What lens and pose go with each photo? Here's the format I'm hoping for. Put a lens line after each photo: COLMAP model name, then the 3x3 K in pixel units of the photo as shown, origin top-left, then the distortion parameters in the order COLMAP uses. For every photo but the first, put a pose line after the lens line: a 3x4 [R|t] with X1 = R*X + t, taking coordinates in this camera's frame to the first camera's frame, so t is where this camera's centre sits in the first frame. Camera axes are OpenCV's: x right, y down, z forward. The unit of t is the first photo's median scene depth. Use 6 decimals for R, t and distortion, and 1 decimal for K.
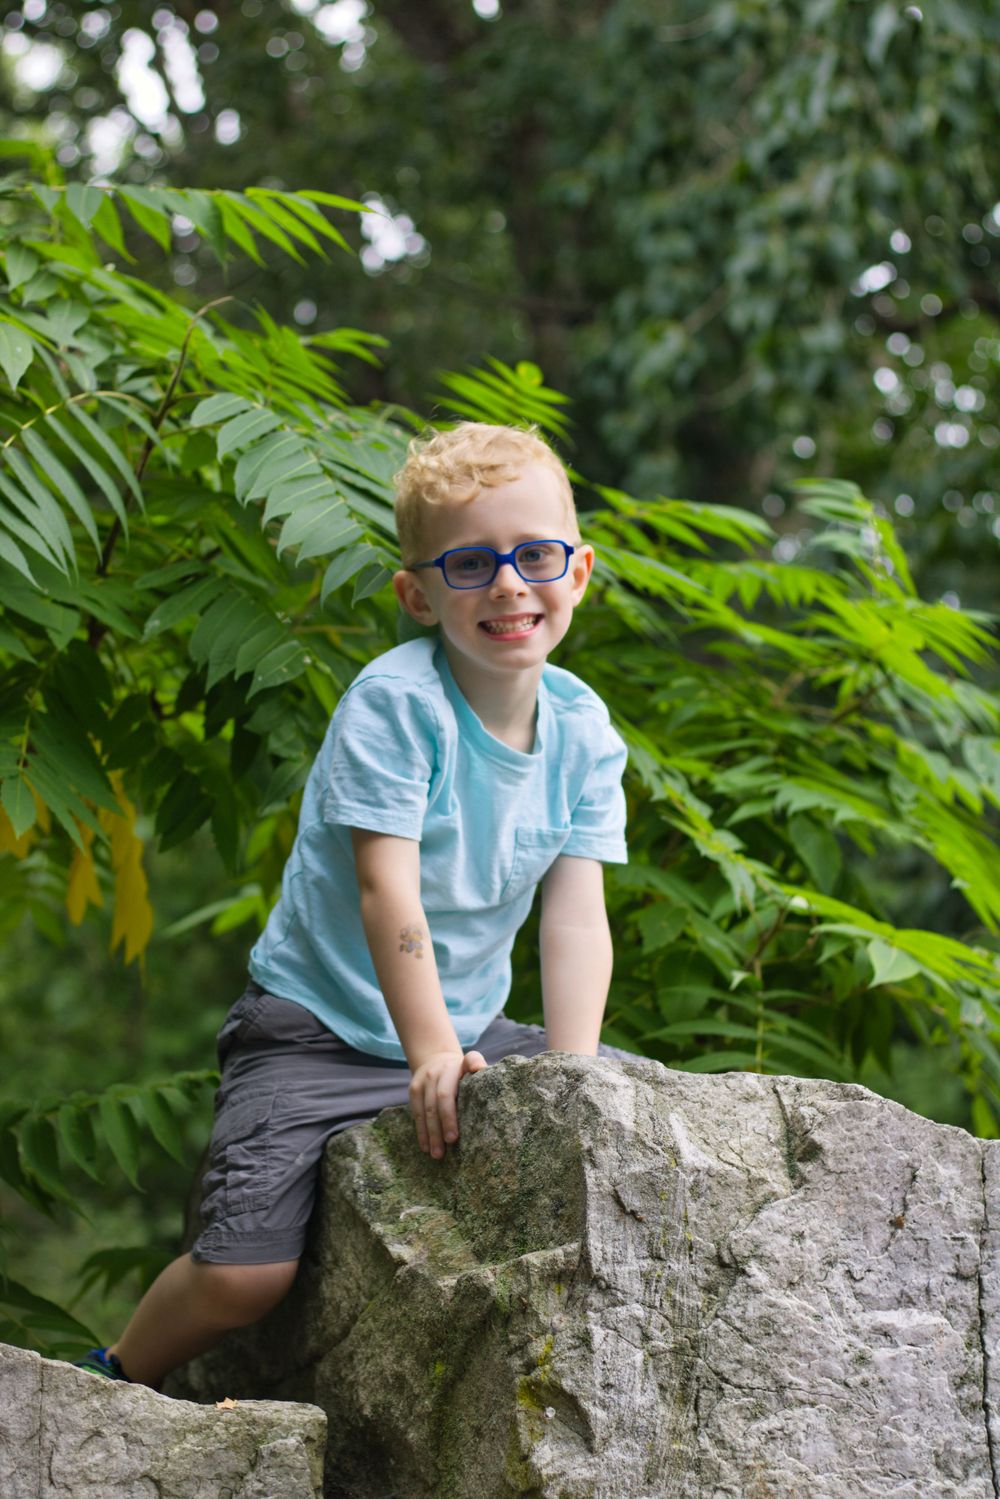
lens RADIAL K [[3485.7, 0, 500.0], [0, 3485.7, 749.5], [0, 0, 1]] dist [-0.060103, -0.426057]
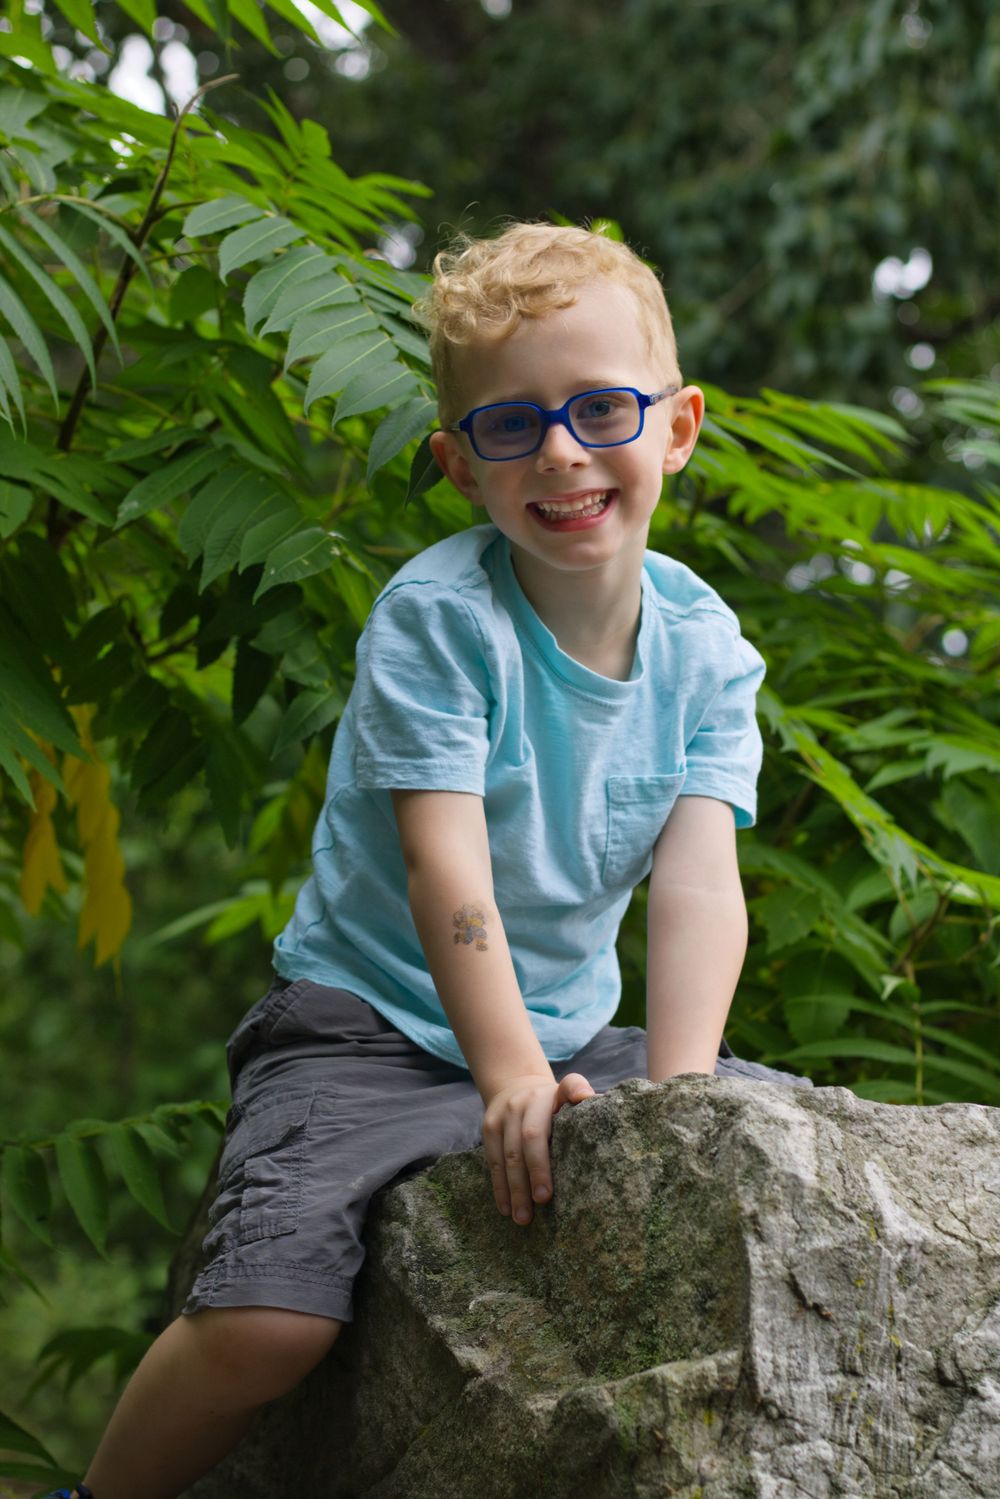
lens RADIAL K [[3485.7, 0, 500.0], [0, 3485.7, 749.5], [0, 0, 1]] dist [-0.060103, -0.426057]
pose [[0.999993, 0.003716, 0.000737, -0.023792], [-0.003707, 0.999922, -0.011956, 0.029763], [-0.000781, 0.011953, 0.999928, 0.295582]]
